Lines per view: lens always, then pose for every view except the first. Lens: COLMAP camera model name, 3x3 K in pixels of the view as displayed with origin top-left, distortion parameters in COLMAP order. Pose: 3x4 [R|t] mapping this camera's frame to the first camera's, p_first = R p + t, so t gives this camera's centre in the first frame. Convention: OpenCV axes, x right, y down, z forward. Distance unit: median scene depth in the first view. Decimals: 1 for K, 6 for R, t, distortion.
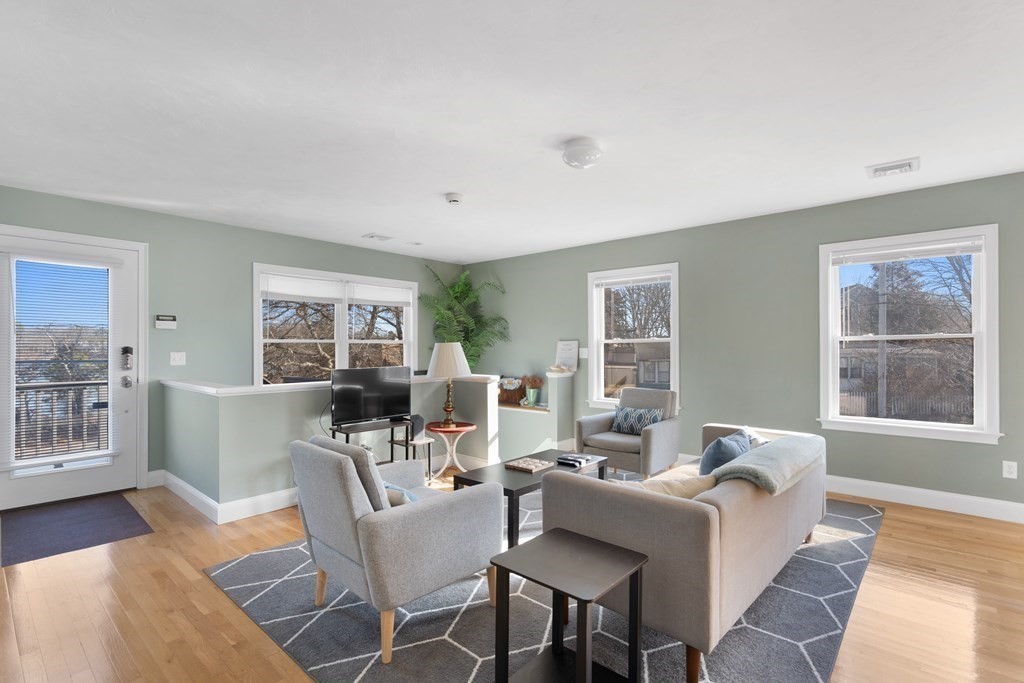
lens RADIAL K [[479.5, 0, 509.1], [0, 479.5, 343.1], [0, 0, 1]] dist [-0.000842, -0.001163]
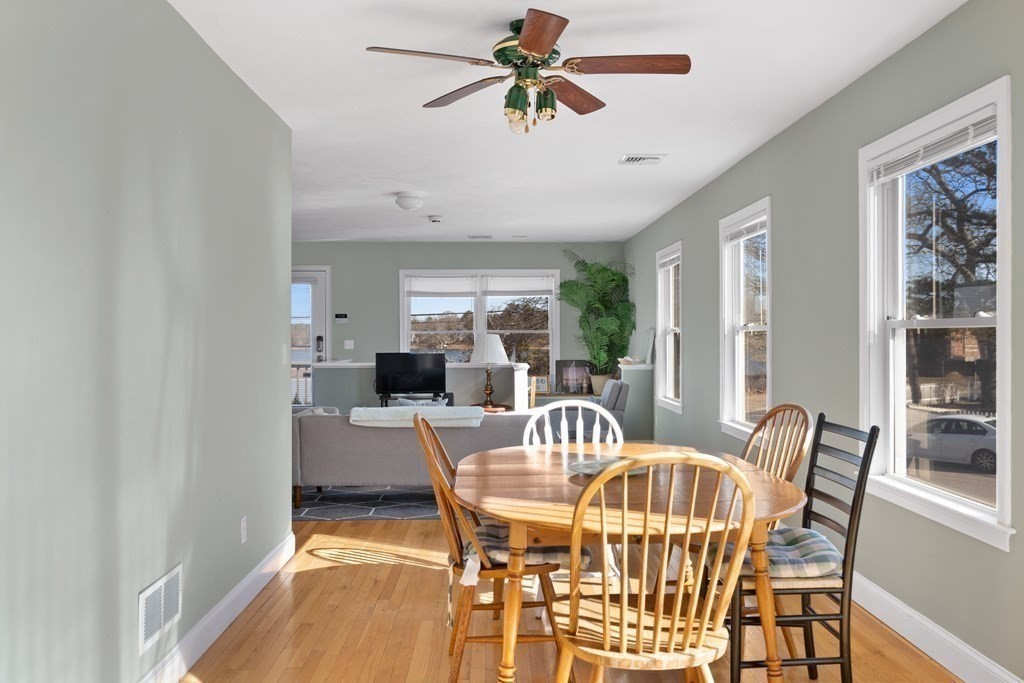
lens RADIAL K [[825.6, 0, 511.4], [0, 825.6, 338.8], [0, 0, 1]] dist [0.003287, 0.000019]
pose [[0.671619, 0.003301, -0.740890, 1.428915], [0.007259, 0.999913, 0.011035, -0.007710], [0.740861, -0.012790, 0.671536, -0.271539]]
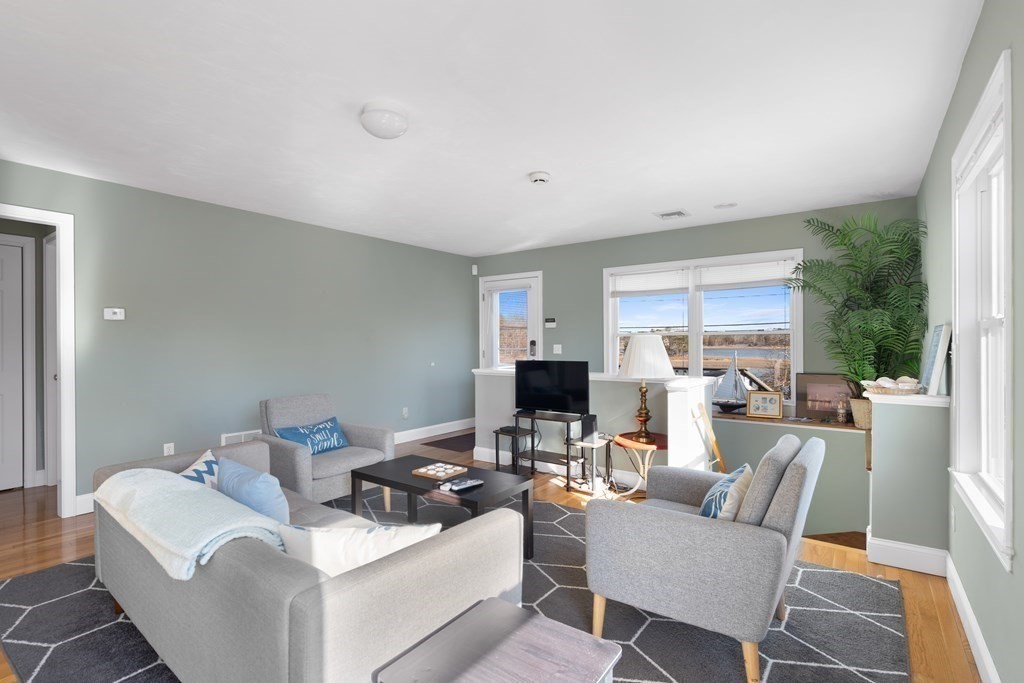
lens RADIAL K [[479.5, 0, 520.3], [0, 479.5, 345.4], [0, 0, 1]] dist [-0.000842, -0.001163]
pose [[0.090806, 0.007454, -0.995841, 0.689112], [0.007830, 0.999936, 0.008198, 0.010227], [0.995838, -0.008542, 0.090741, 0.774588]]
